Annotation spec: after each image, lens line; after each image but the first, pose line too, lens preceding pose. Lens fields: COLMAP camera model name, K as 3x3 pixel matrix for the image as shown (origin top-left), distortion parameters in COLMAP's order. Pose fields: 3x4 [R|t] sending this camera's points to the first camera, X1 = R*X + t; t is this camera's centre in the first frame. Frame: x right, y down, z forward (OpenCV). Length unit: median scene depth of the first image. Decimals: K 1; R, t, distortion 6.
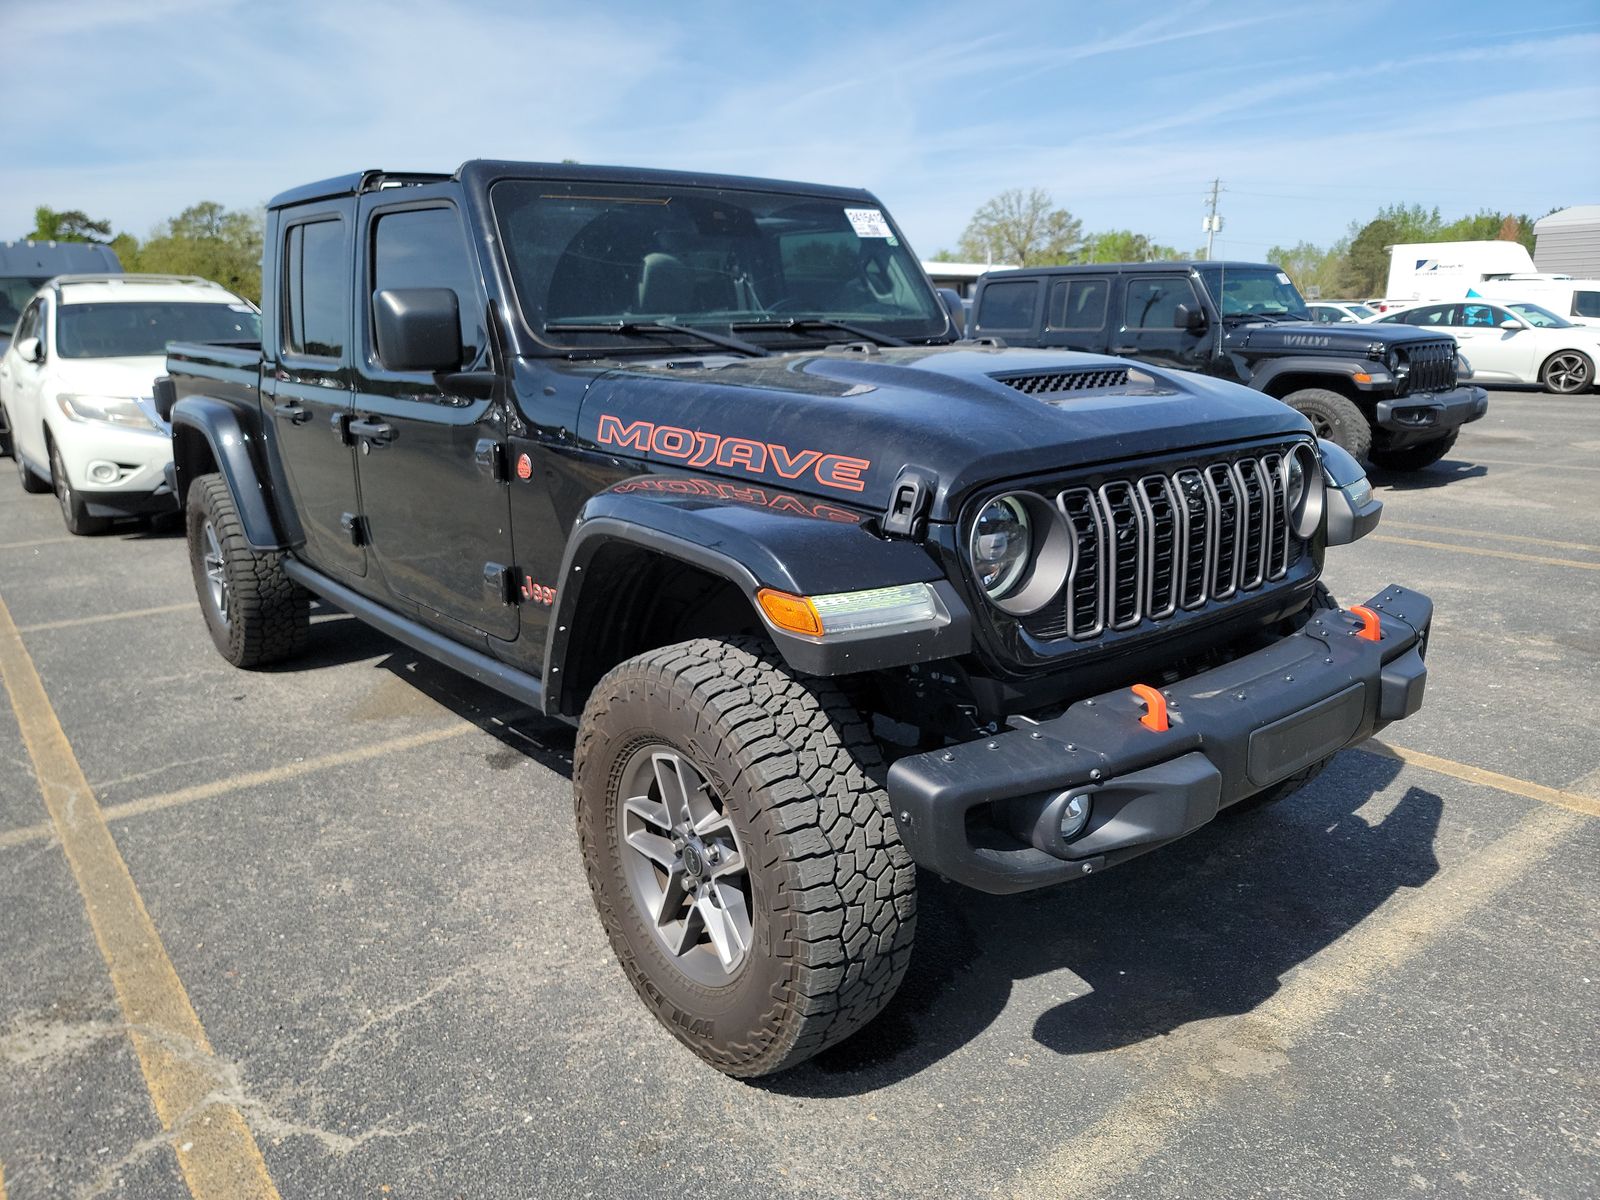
lens RADIAL K [[1164.4, 0, 805.6], [0, 1164.4, 629.9], [0, 0, 1]] dist [0.002896, 0.001058]
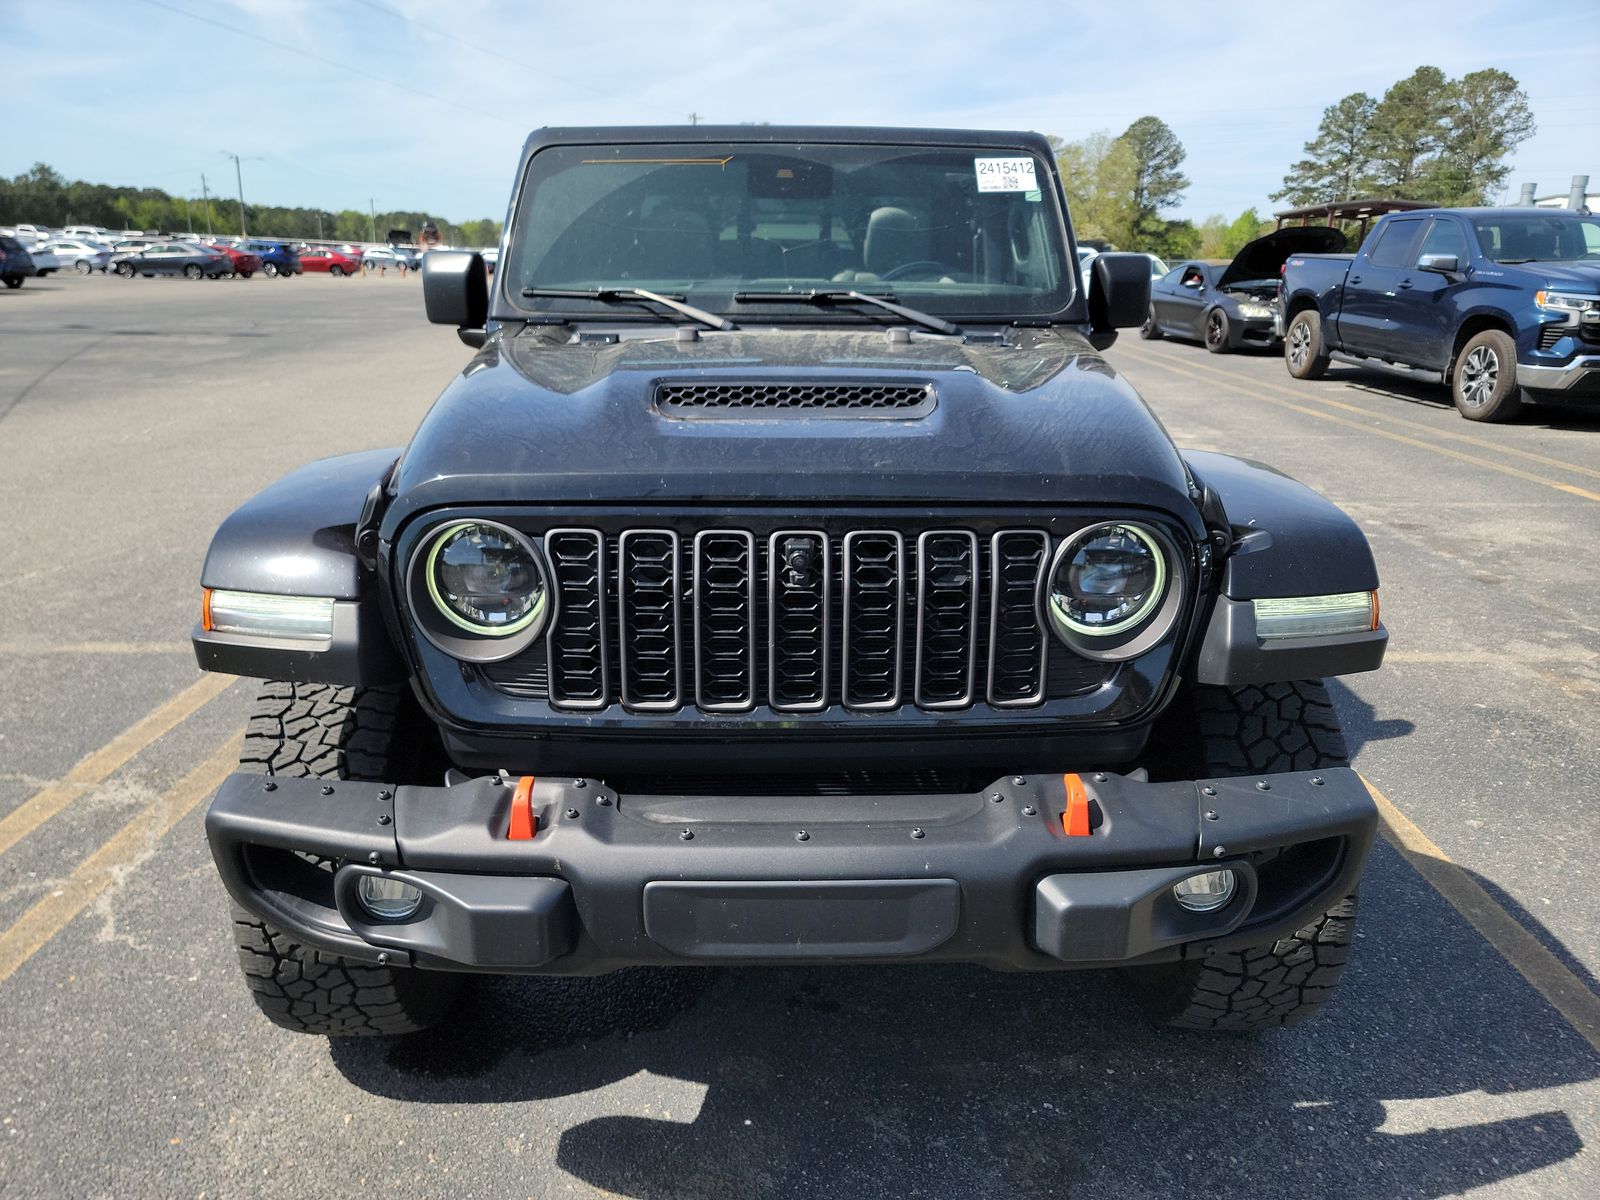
lens RADIAL K [[1119.1, 0, 800.0], [0, 1119.1, 600.0], [0, 0, 1]] dist [0.051758, -0.054982]
pose [[0.770040, 0.208864, -0.602838, 0.603796], [-0.181724, 0.977558, 0.106565, -0.132855], [0.611567, 0.027491, 0.790715, 0.335613]]
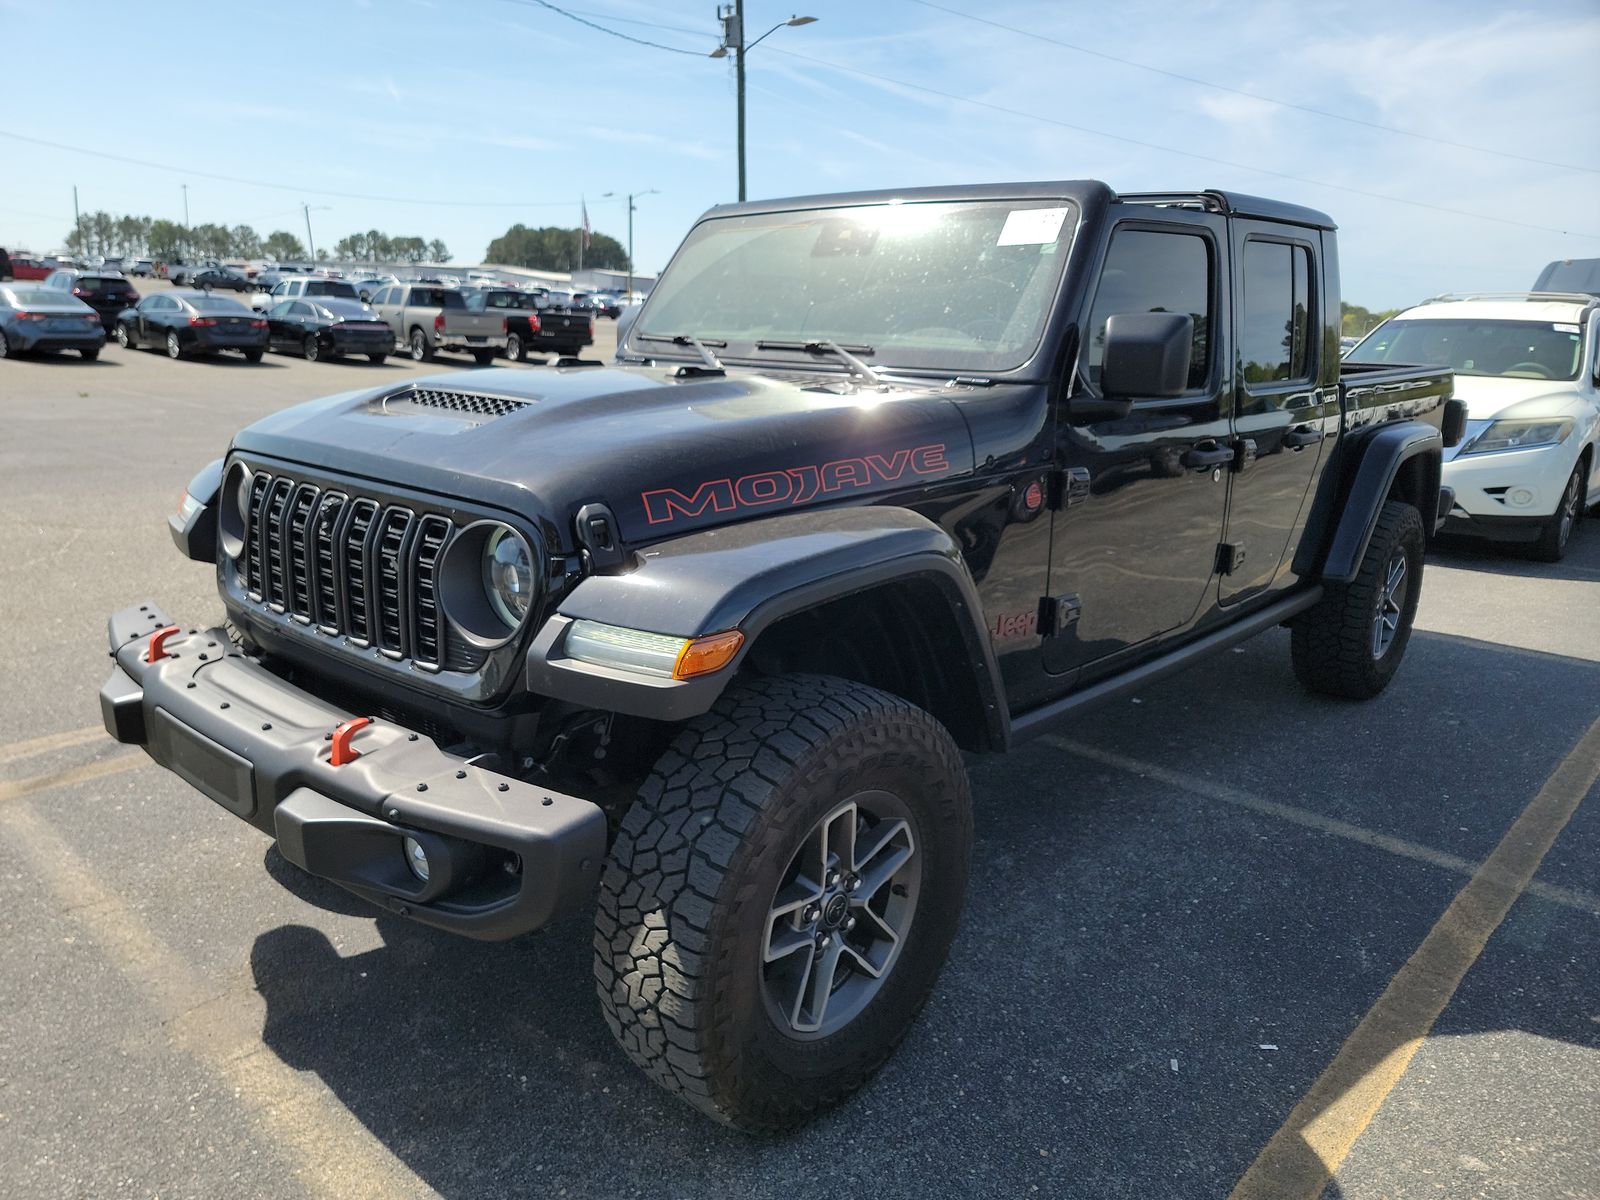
lens RADIAL K [[1164.4, 0, 805.6], [0, 1164.4, 629.9], [0, 0, 1]] dist [0.002896, 0.001058]
pose [[0.114016, 0.277184, -0.954028, 1.048958], [-0.279768, 0.930386, 0.236880, -0.295383], [0.953273, 0.239898, 0.183626, 0.958199]]
